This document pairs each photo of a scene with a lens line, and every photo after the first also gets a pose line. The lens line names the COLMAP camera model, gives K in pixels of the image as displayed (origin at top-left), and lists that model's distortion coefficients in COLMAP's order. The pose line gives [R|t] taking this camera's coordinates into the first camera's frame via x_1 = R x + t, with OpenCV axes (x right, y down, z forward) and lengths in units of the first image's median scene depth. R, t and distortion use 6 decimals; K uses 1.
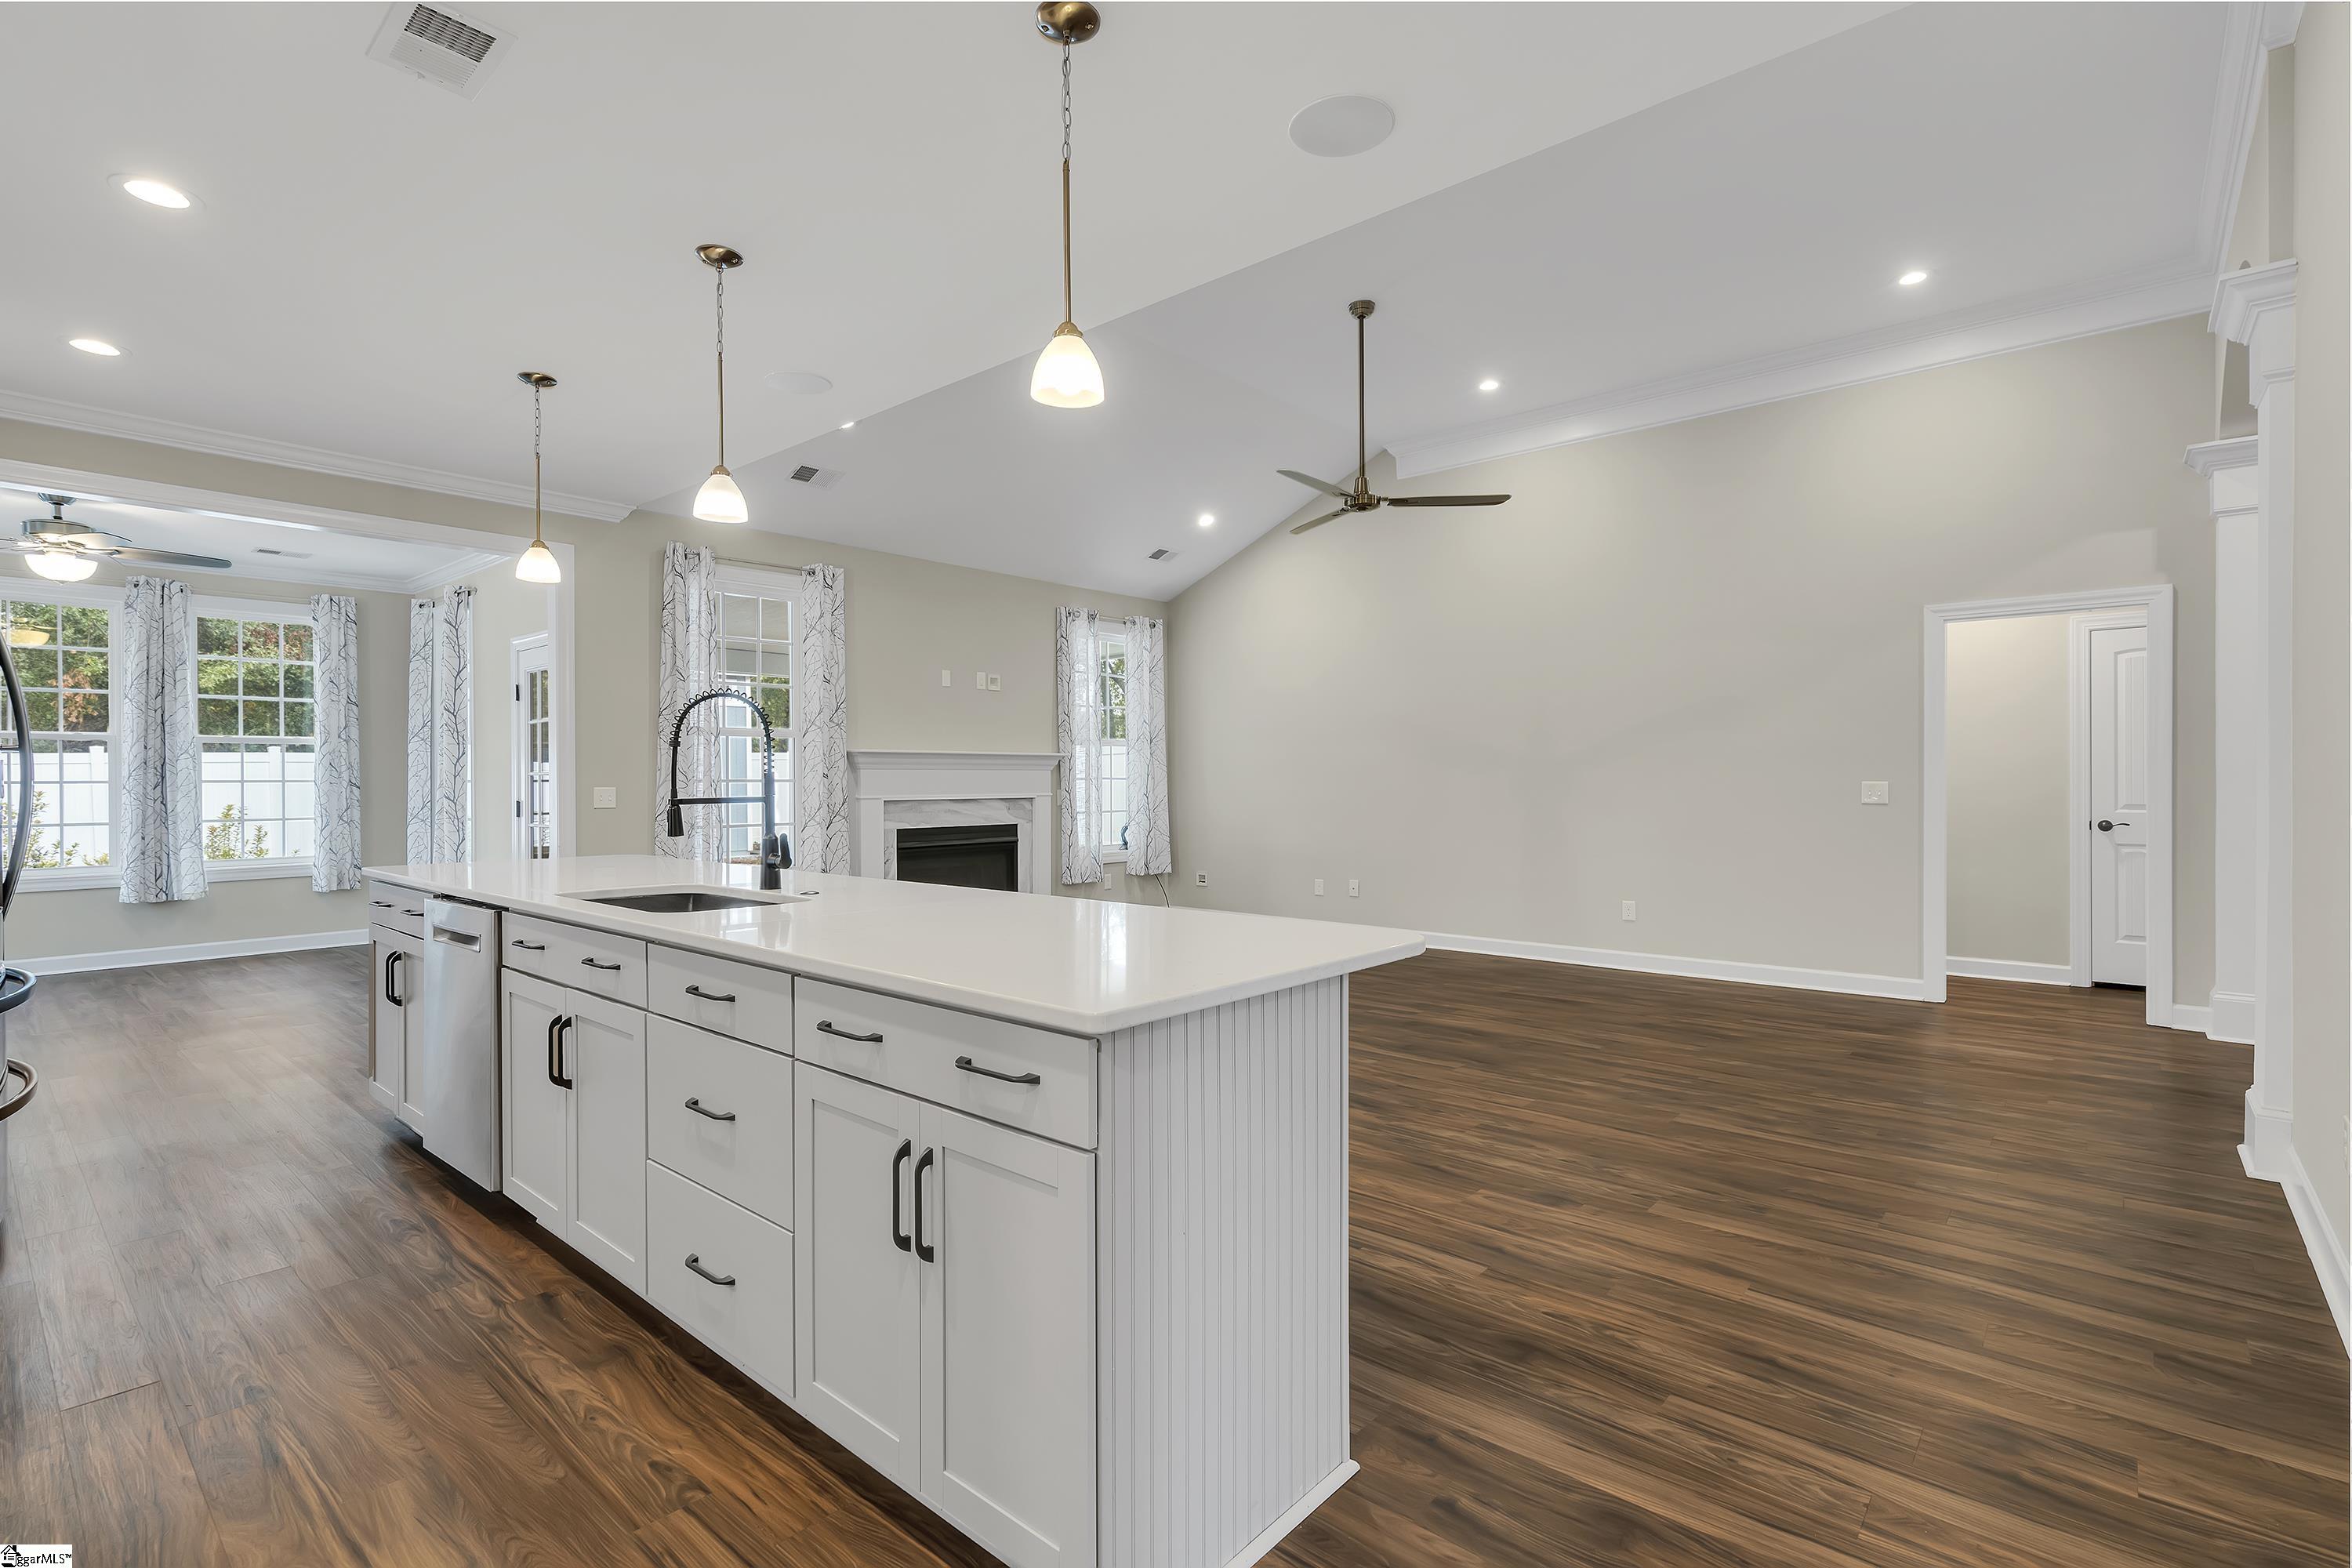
lens RADIAL K [[1081.2, 0, 1187.1], [0, 1081.2, 786.6], [0, 0, 1]] dist [0.001516, 0.001360]
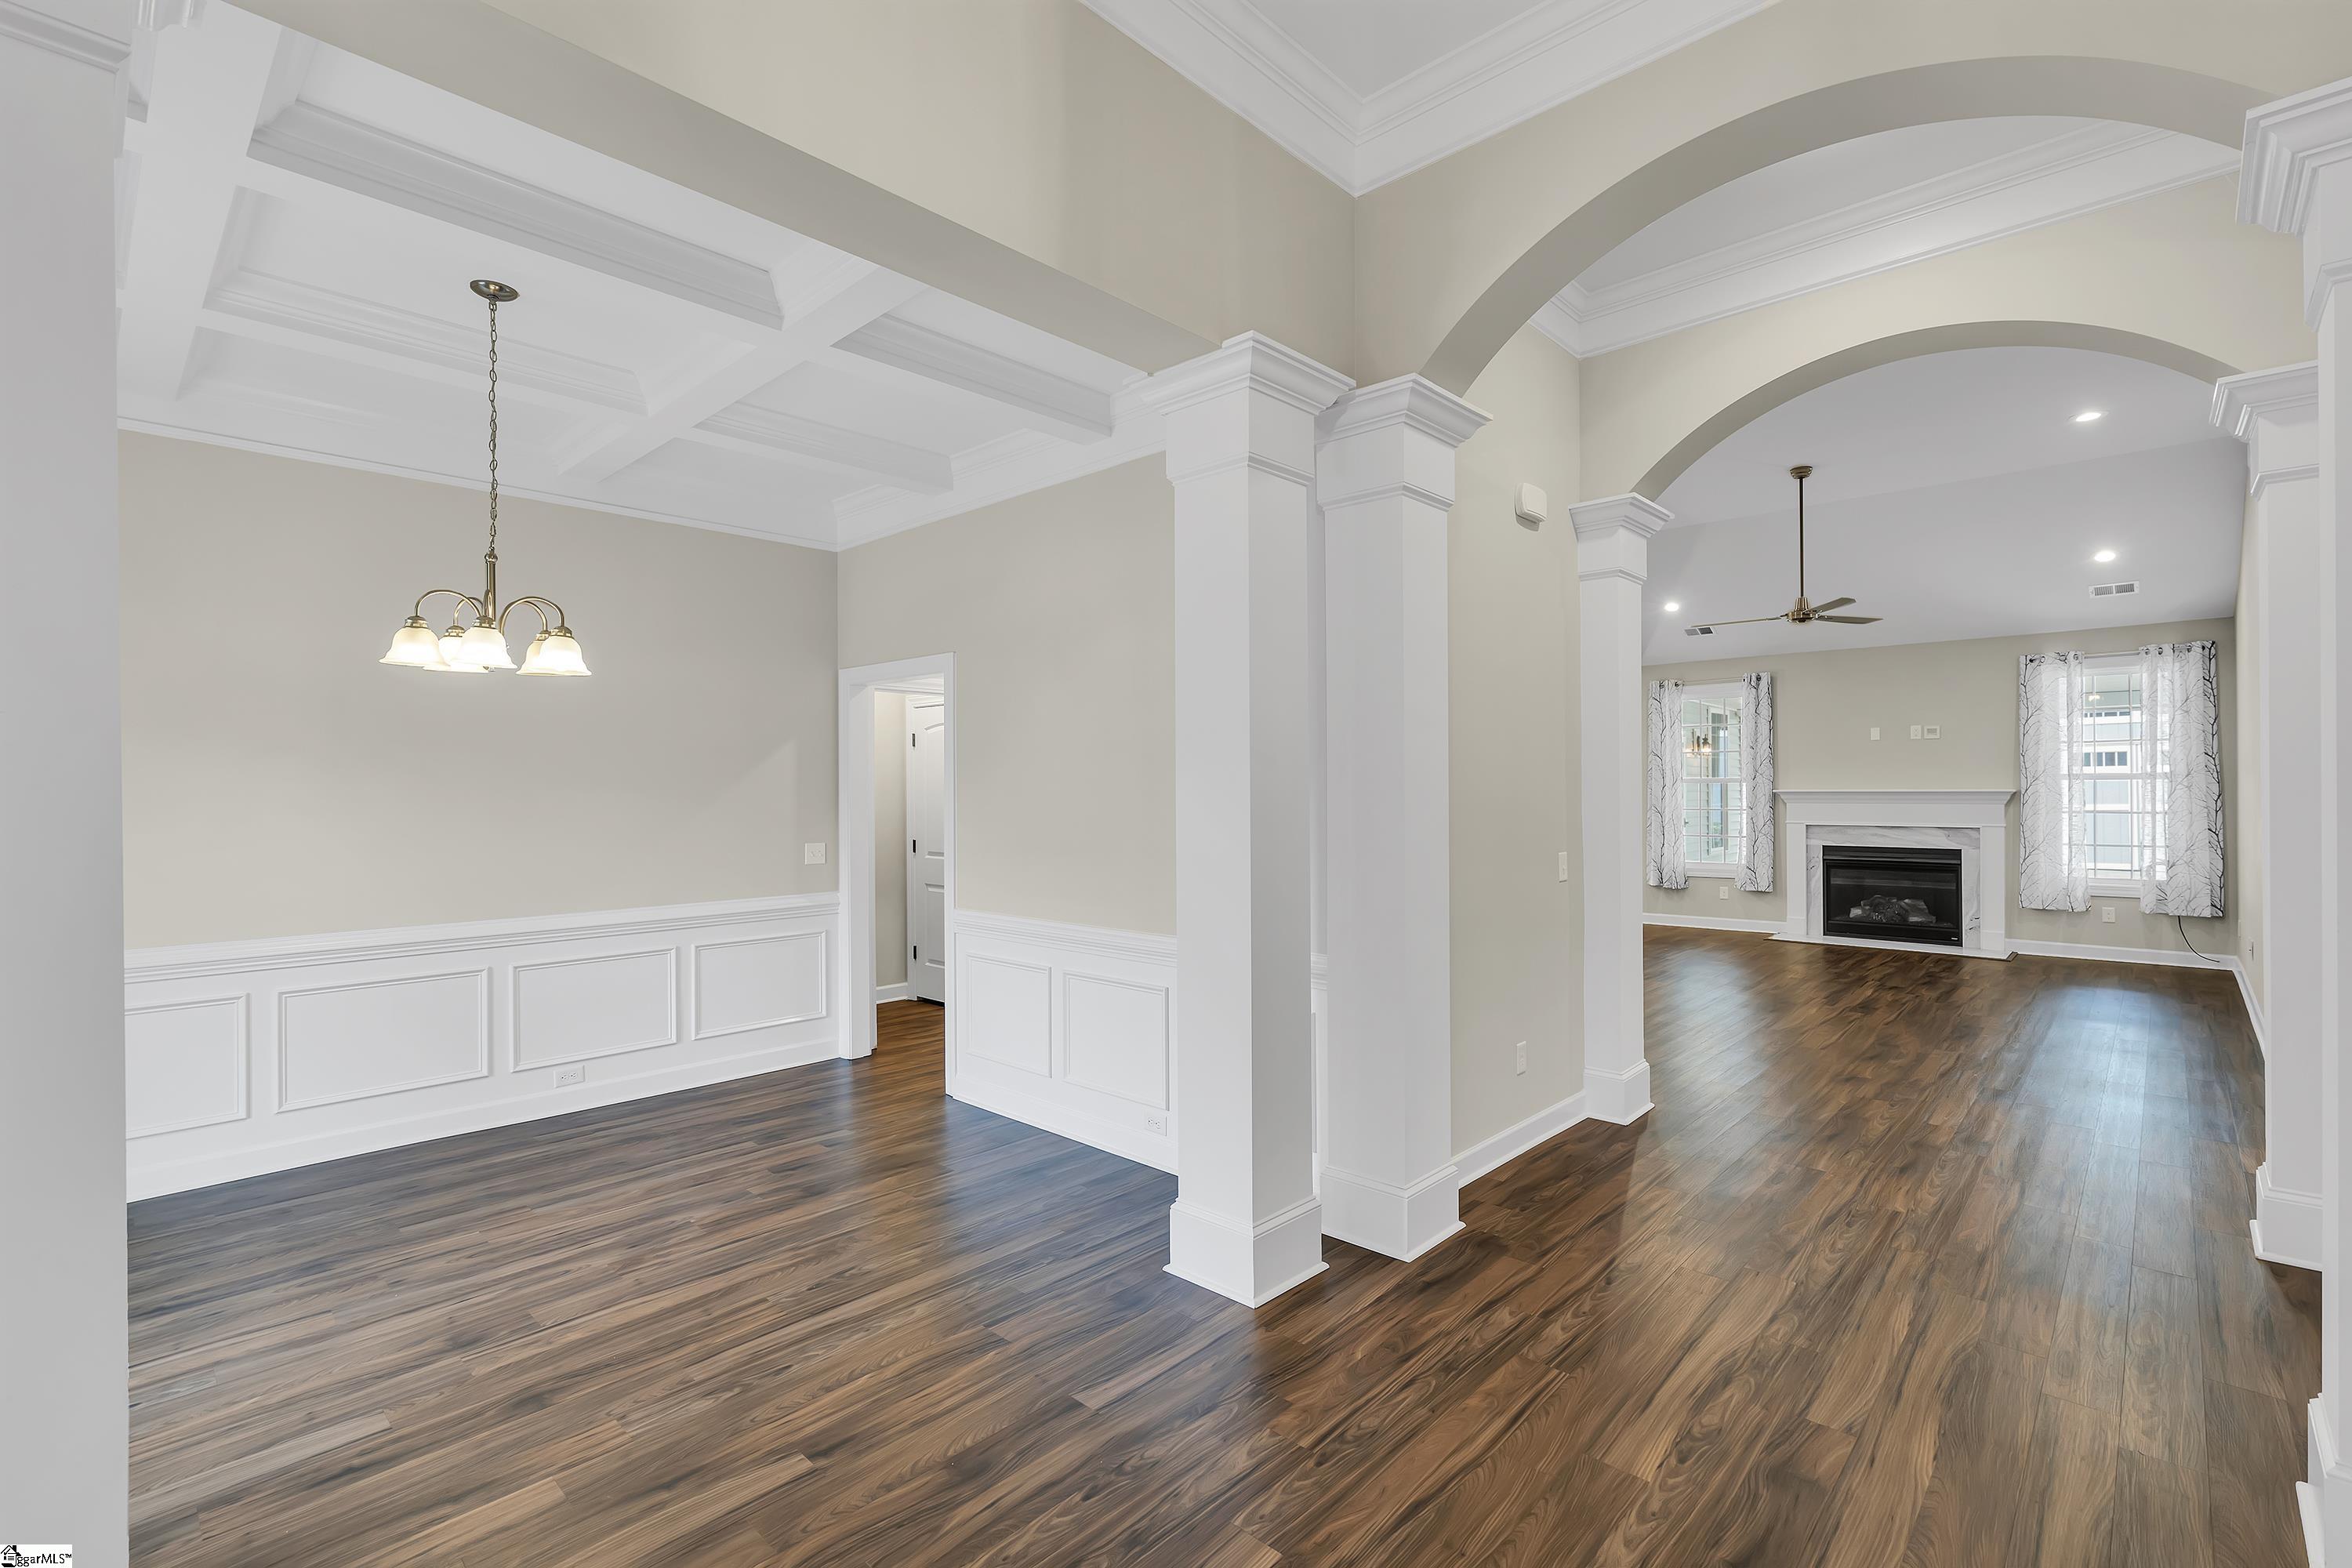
lens RADIAL K [[1058.2, 0, 1162.7], [0, 1058.2, 784.8], [0, 0, 1]] dist [-0.006252, 0.001690]
pose [[-0.053974, 0.001236, -0.998542, 1.394370], [-0.000828, 0.999999, 0.001282, -0.049232], [0.998542, 0.000896, -0.053973, 0.263472]]
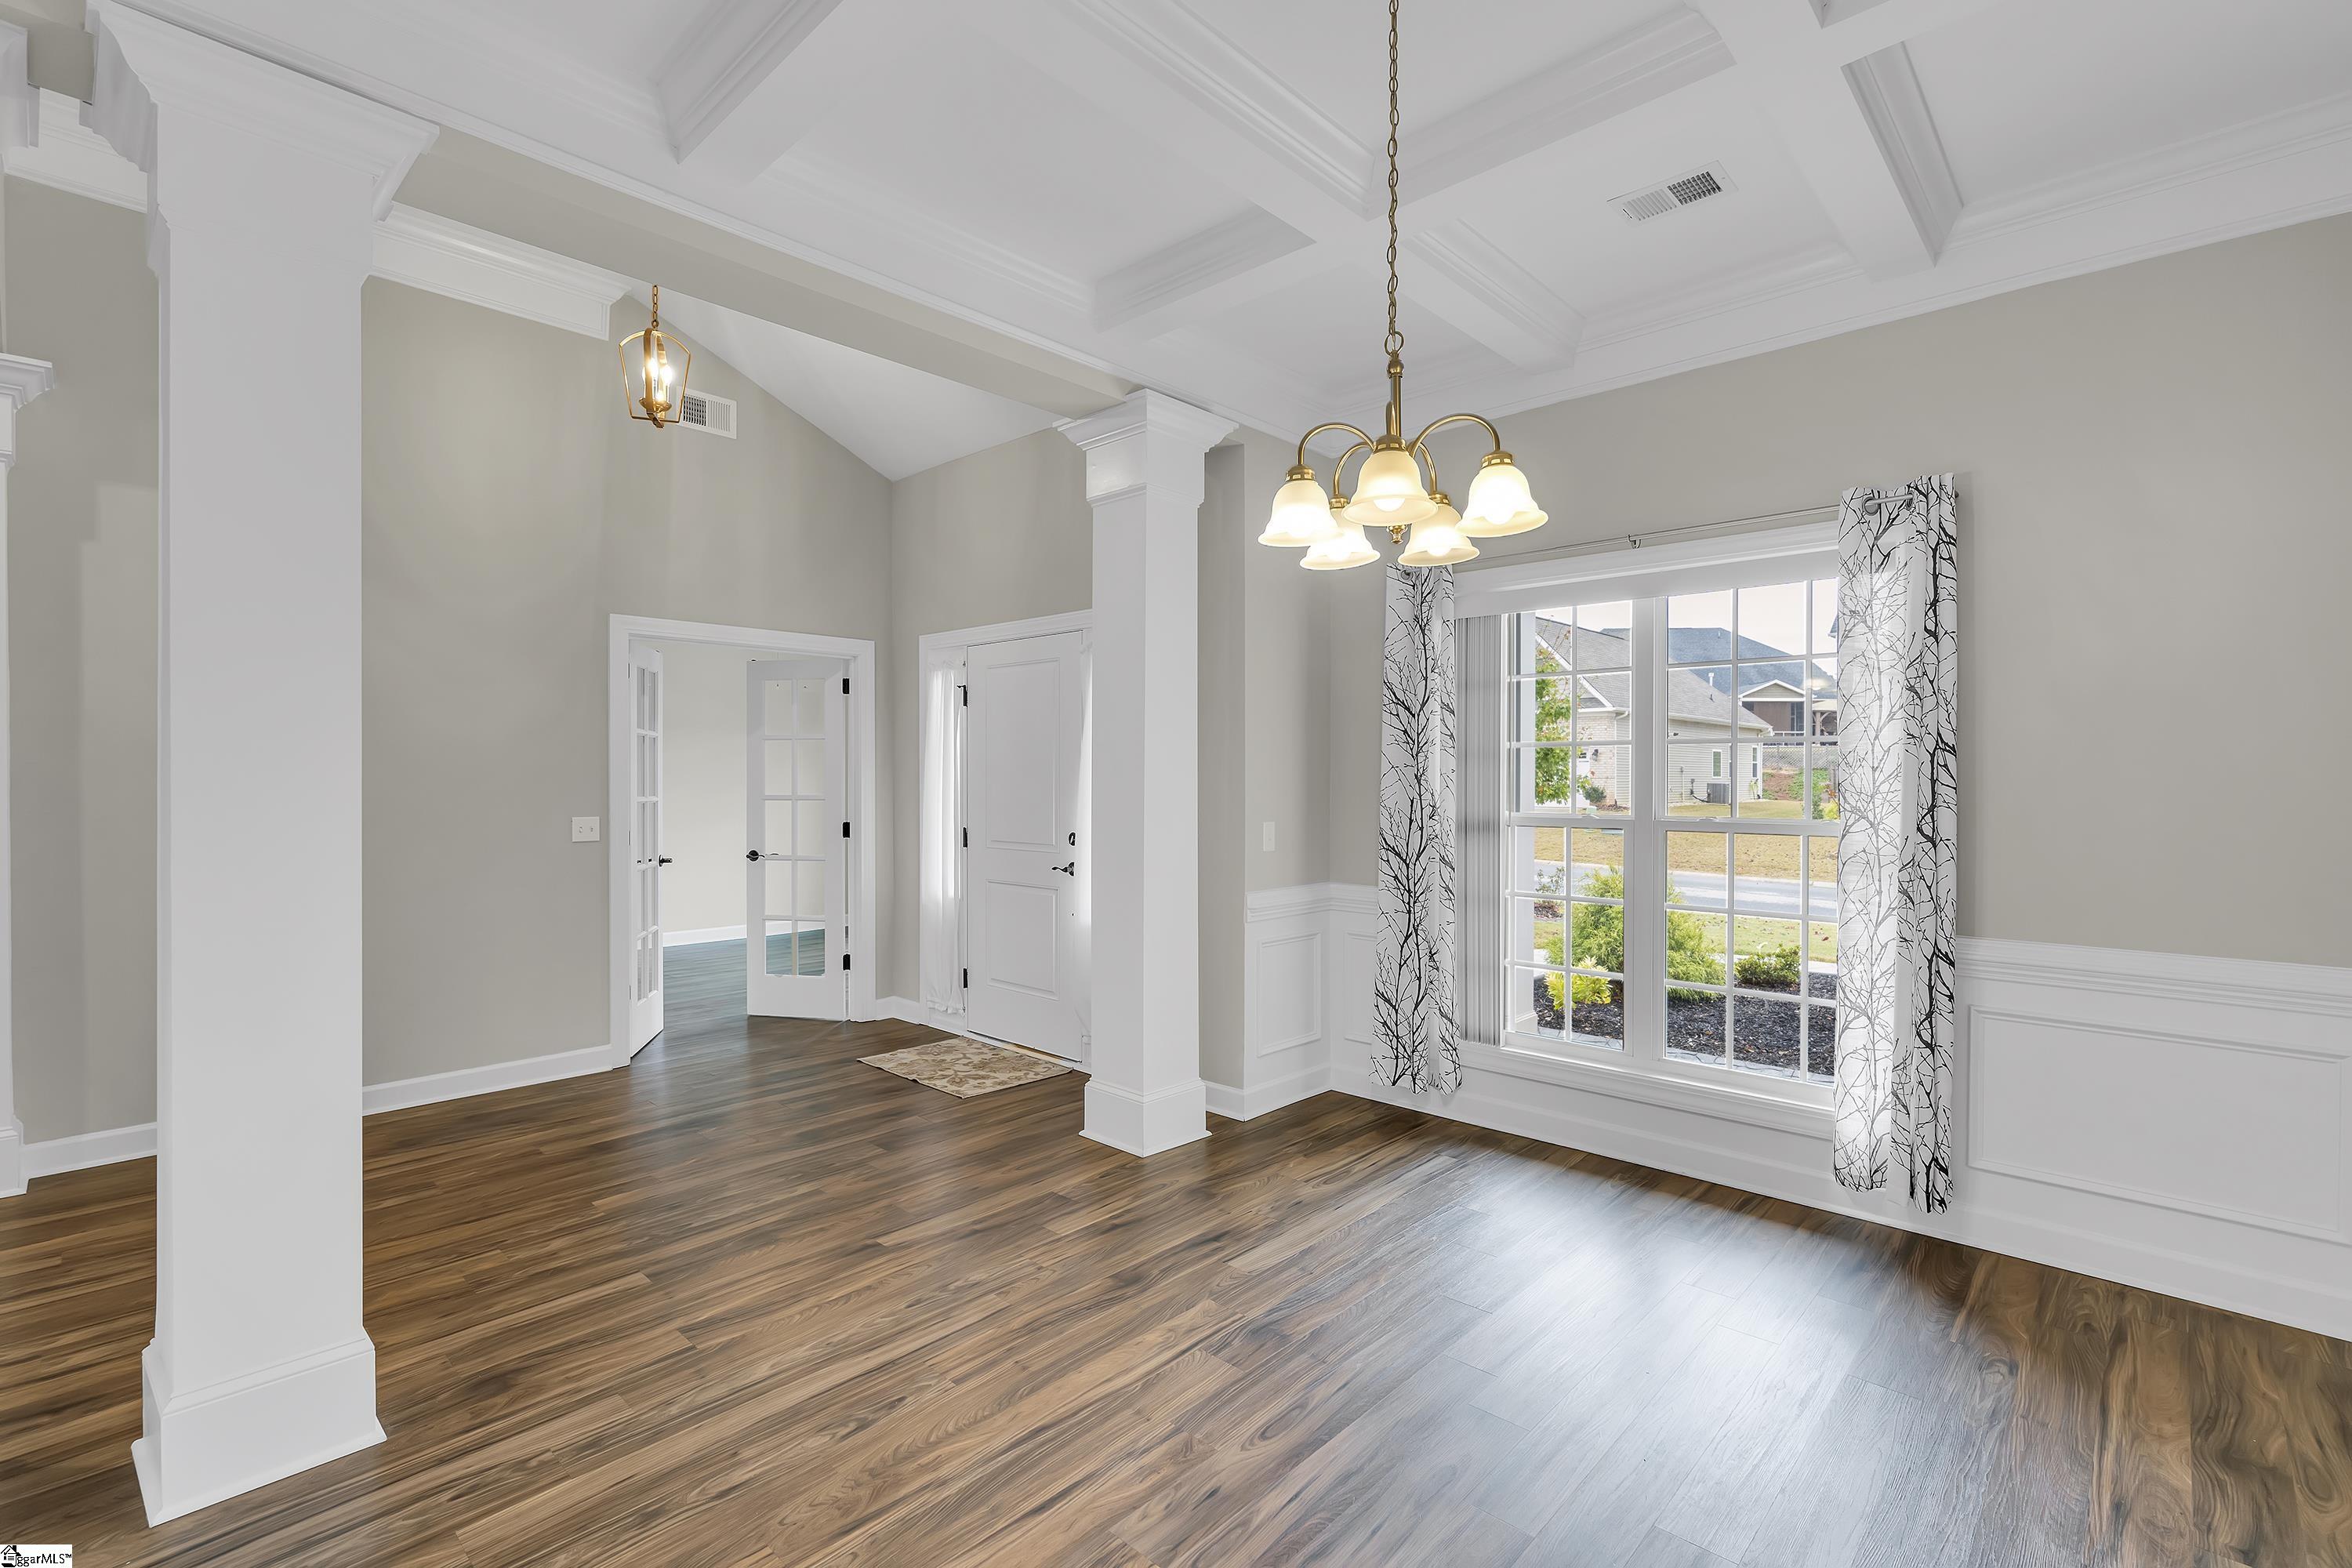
lens RADIAL K [[1058.2, 0, 1164.8], [0, 1058.2, 780.0], [0, 0, 1]] dist [-0.006252, 0.001690]
pose [[0.053288, -0.002334, 0.998576, 0.511237], [0.004598, 0.999987, 0.002092, -0.029158], [-0.998569, 0.004480, 0.053298, -0.053129]]
